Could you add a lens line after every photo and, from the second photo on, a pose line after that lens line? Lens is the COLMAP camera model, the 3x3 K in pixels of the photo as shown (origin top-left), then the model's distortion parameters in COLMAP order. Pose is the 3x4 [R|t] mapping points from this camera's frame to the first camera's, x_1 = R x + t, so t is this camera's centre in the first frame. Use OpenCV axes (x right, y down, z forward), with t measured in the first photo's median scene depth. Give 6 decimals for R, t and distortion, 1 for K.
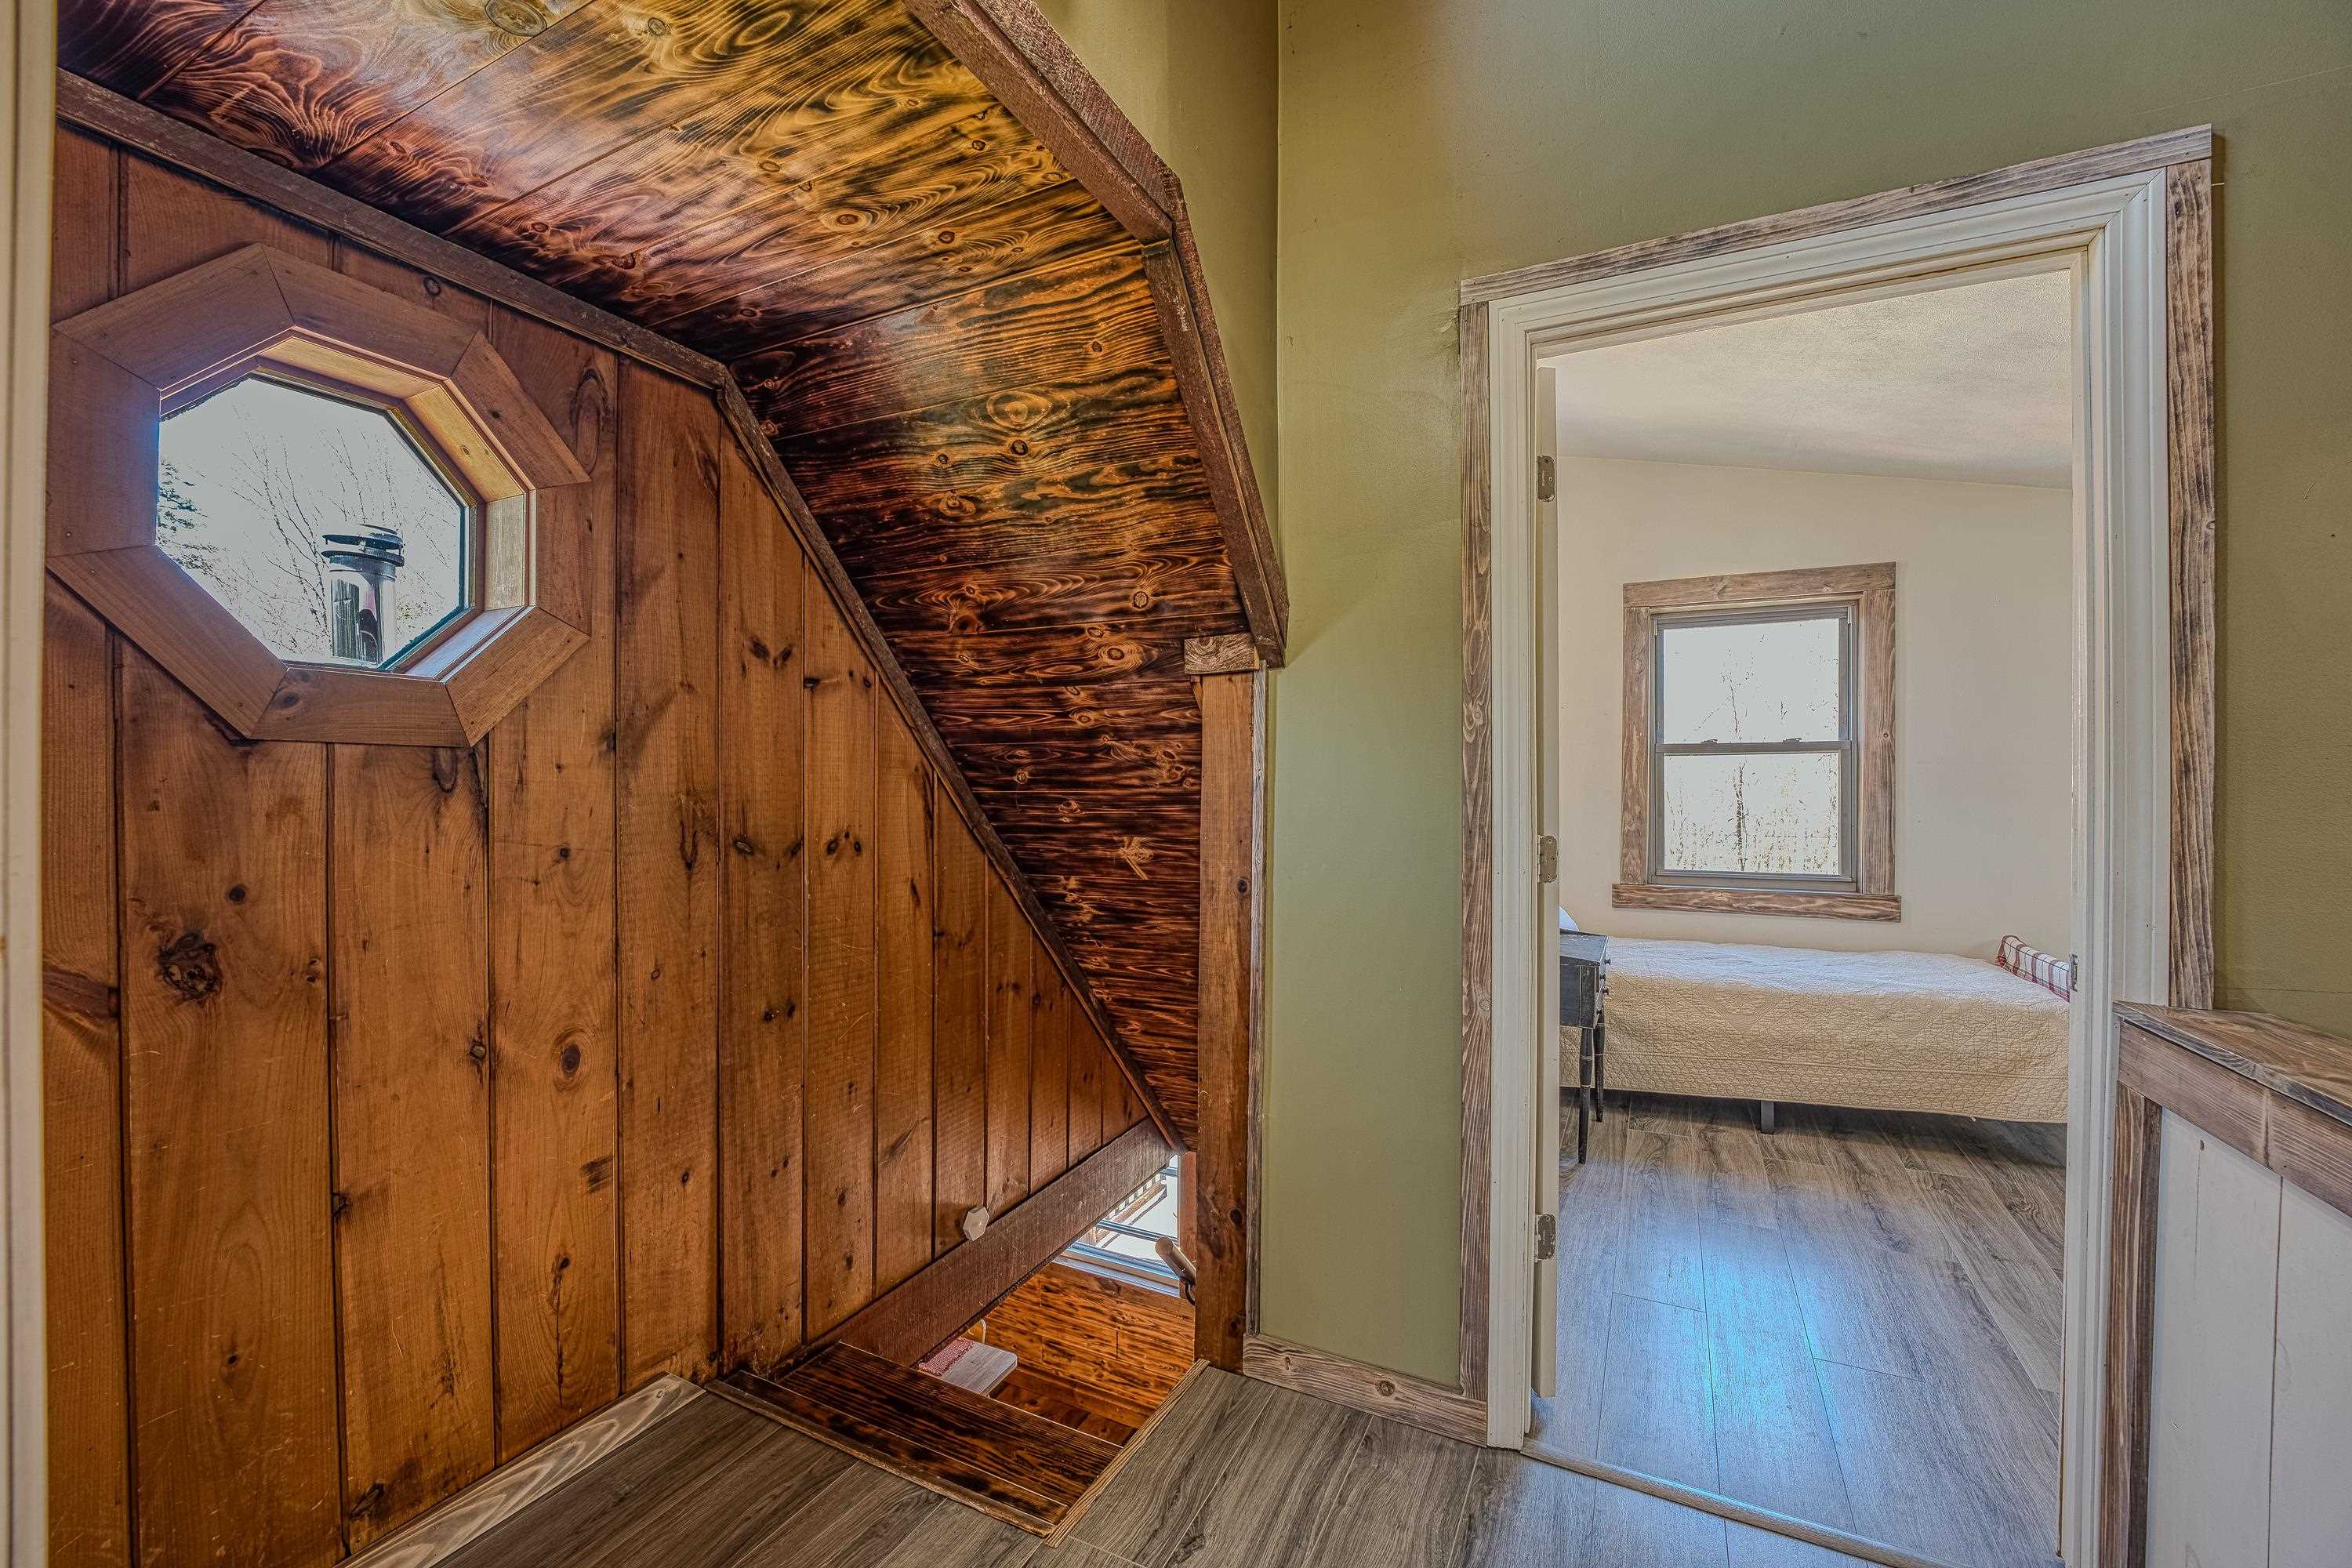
lens RADIAL K [[966.0, 0, 1179.5], [0, 966.0, 783.9], [0, 0, 1]] dist [-0.029972, 0.004170]
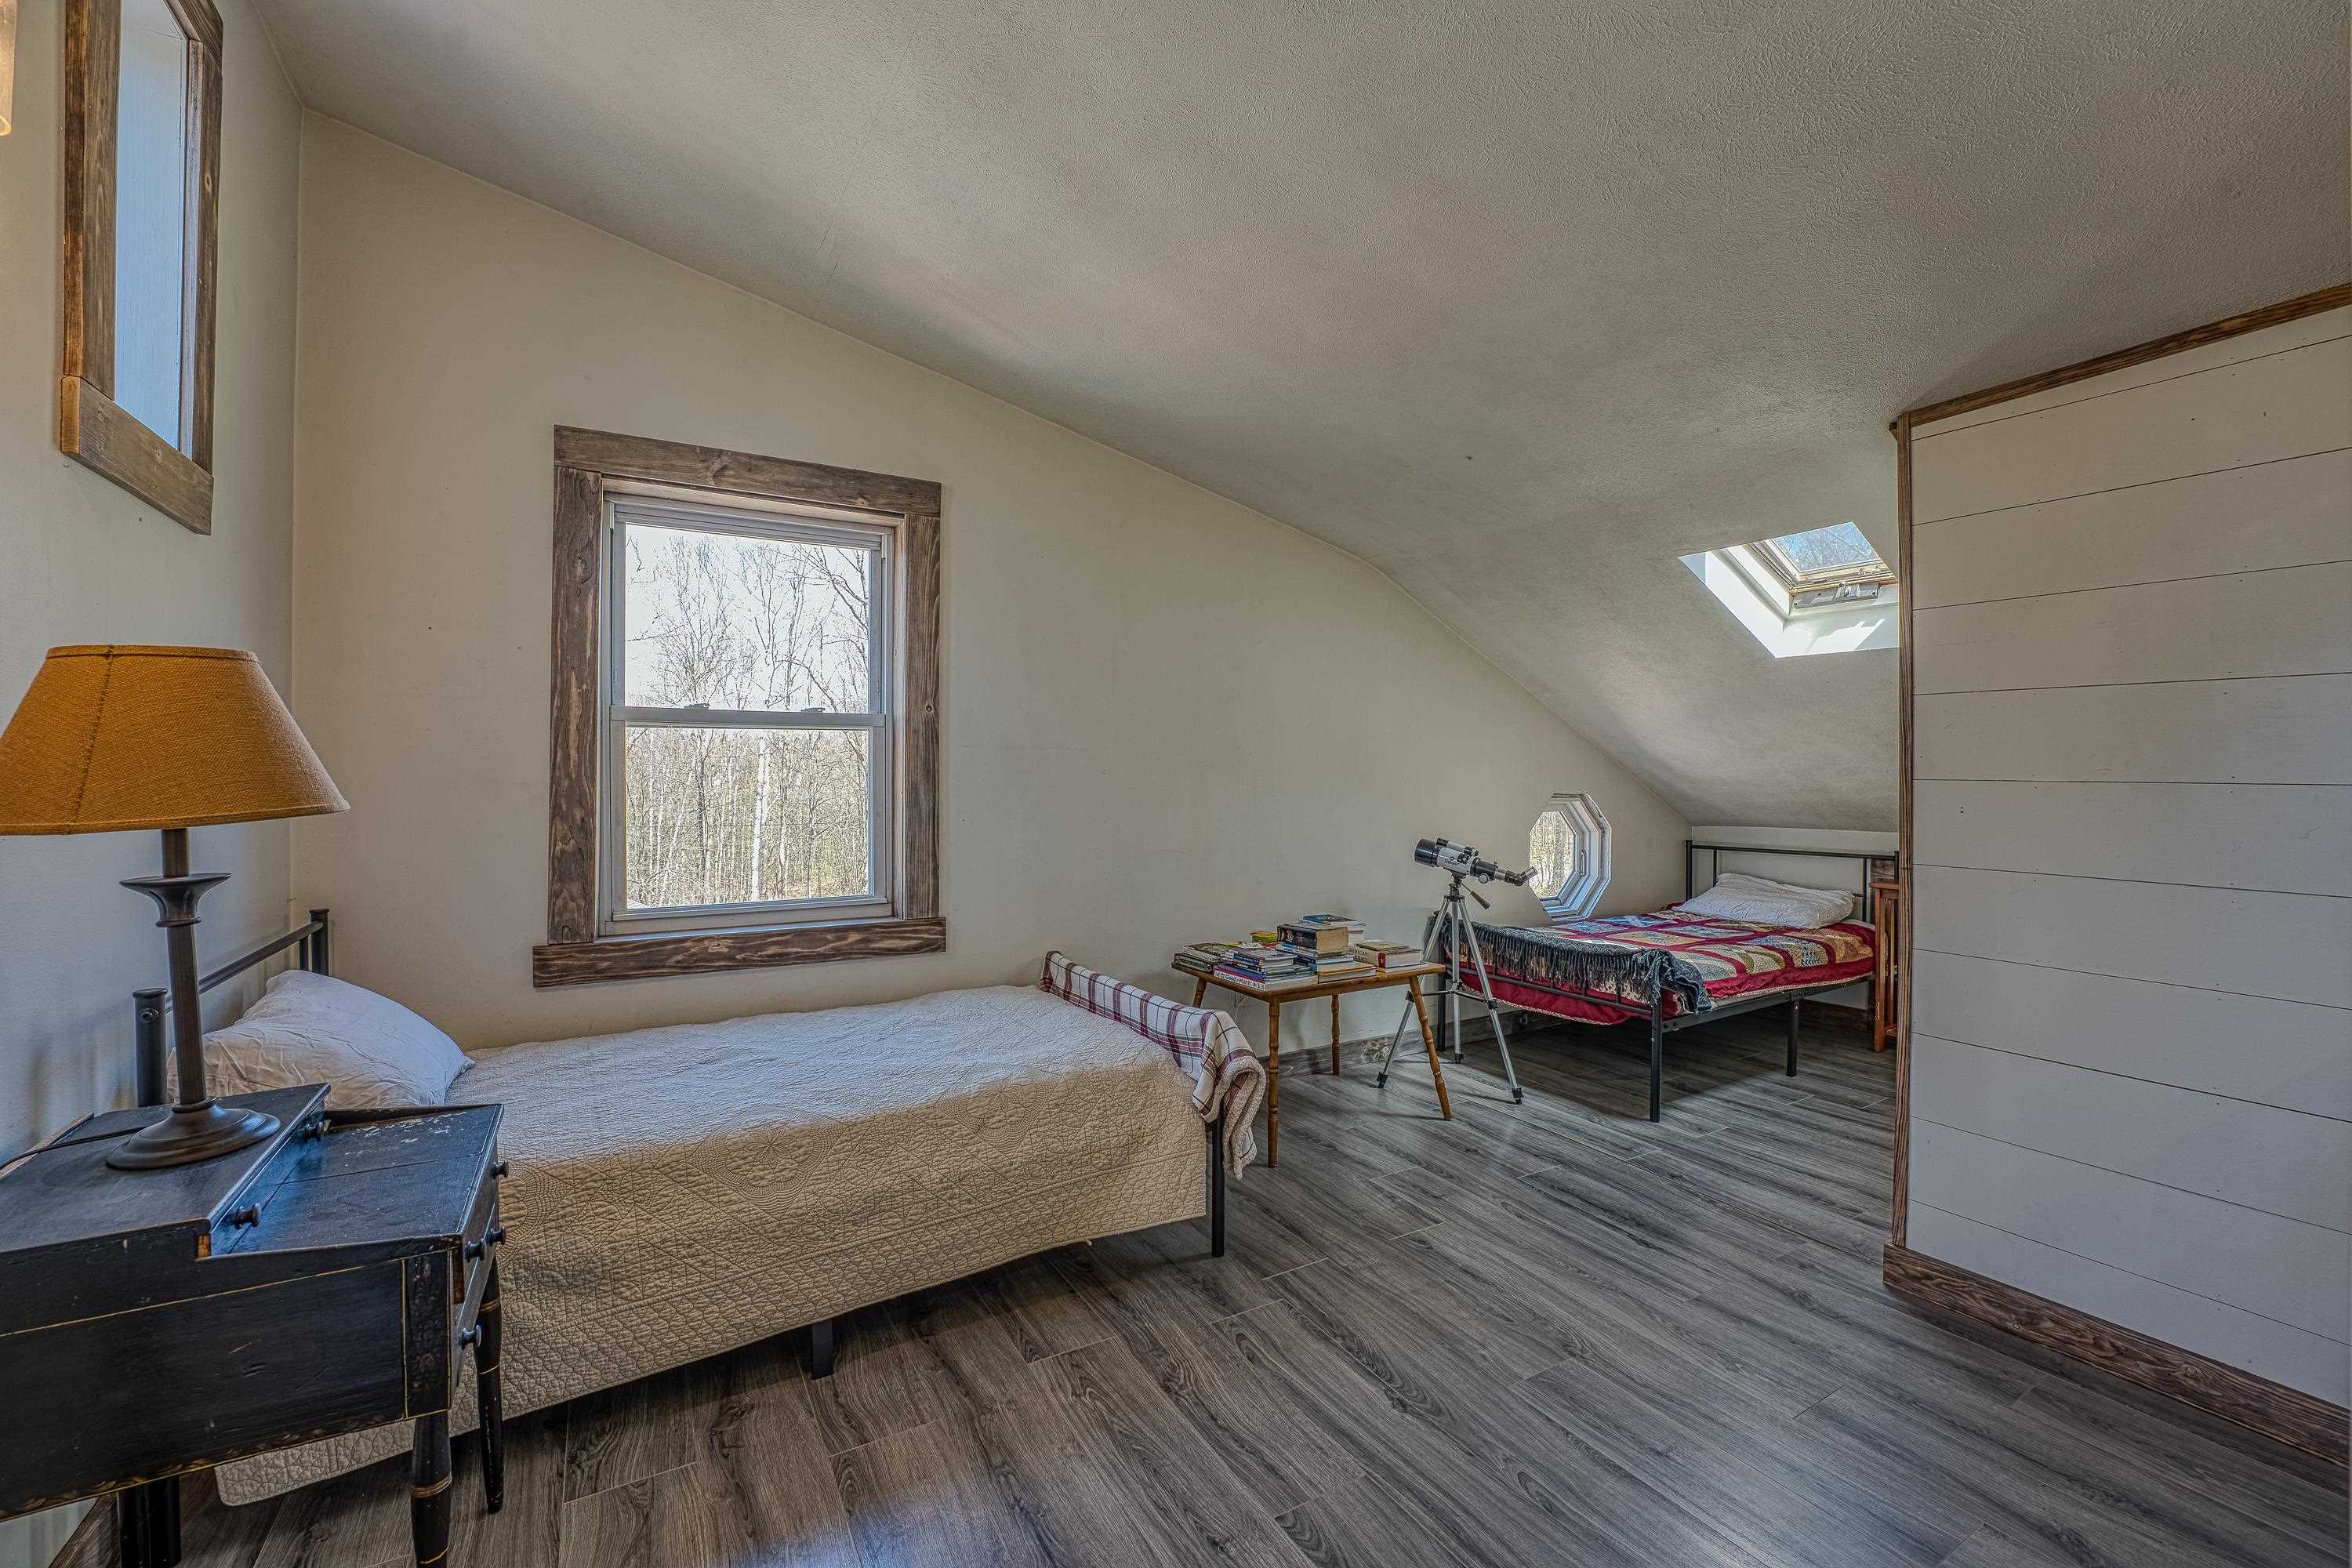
lens RADIAL K [[966.0, 0, 1193.1], [0, 966.0, 781.7], [0, 0, 1]] dist [-0.029972, 0.004170]
pose [[0.535238, -0.004308, 0.844690, 0.220138], [-0.000298, 0.999986, 0.005289, 0.003783], [-0.844701, -0.003082, 0.535229, 0.439750]]
